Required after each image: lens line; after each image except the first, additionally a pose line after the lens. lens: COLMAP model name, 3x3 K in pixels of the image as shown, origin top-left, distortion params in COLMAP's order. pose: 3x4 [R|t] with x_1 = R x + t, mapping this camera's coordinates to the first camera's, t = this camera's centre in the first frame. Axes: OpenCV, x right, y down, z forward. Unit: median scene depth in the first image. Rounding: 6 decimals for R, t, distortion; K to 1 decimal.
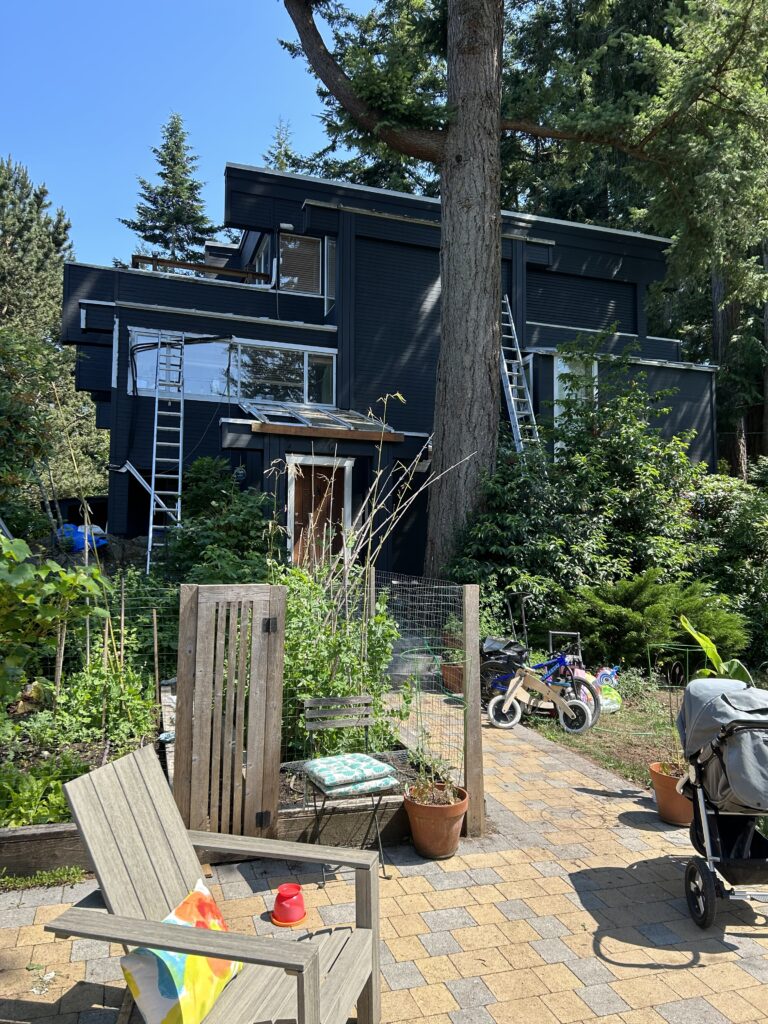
lens RADIAL K [[768.8, 0, 385.5], [0, 768.8, 510.9], [0, 0, 1]] dist [0.010476, -0.013620]
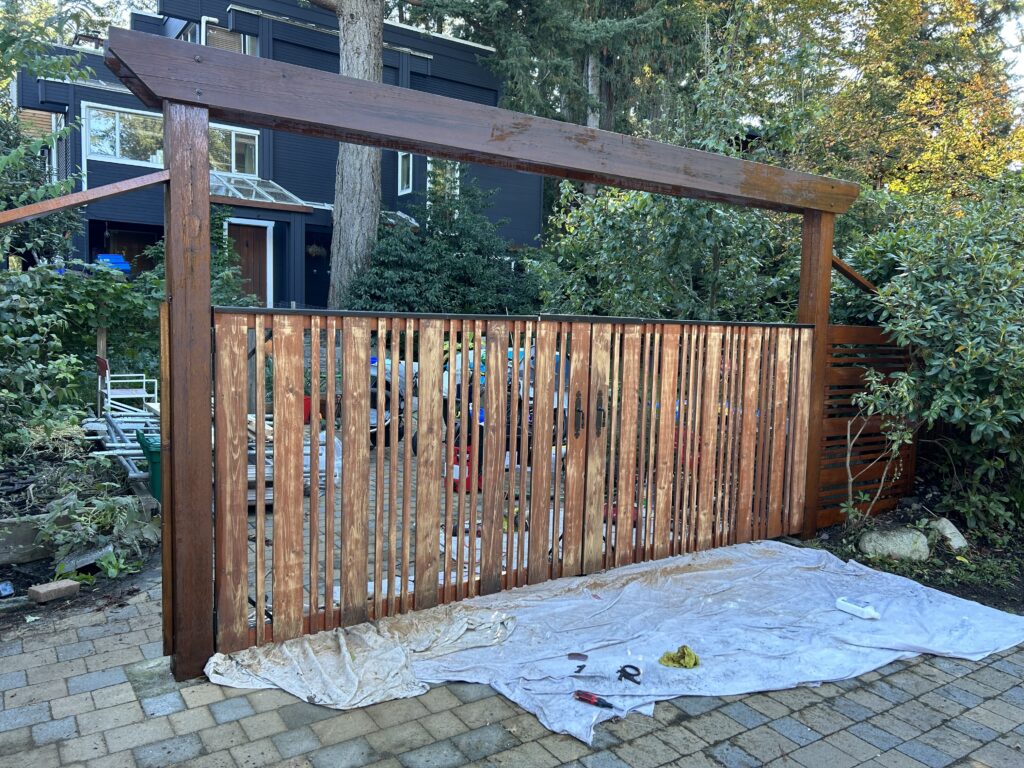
lens RADIAL K [[768.8, 0, 521.9], [0, 768.8, 385.8], [0, 0, 1]] dist [0.010476, -0.013620]
pose [[0.959506, -0.006580, 0.281611, -0.006982], [-0.042295, 0.985029, 0.167121, -0.025614], [-0.278495, -0.172264, 0.944863, -0.405087]]
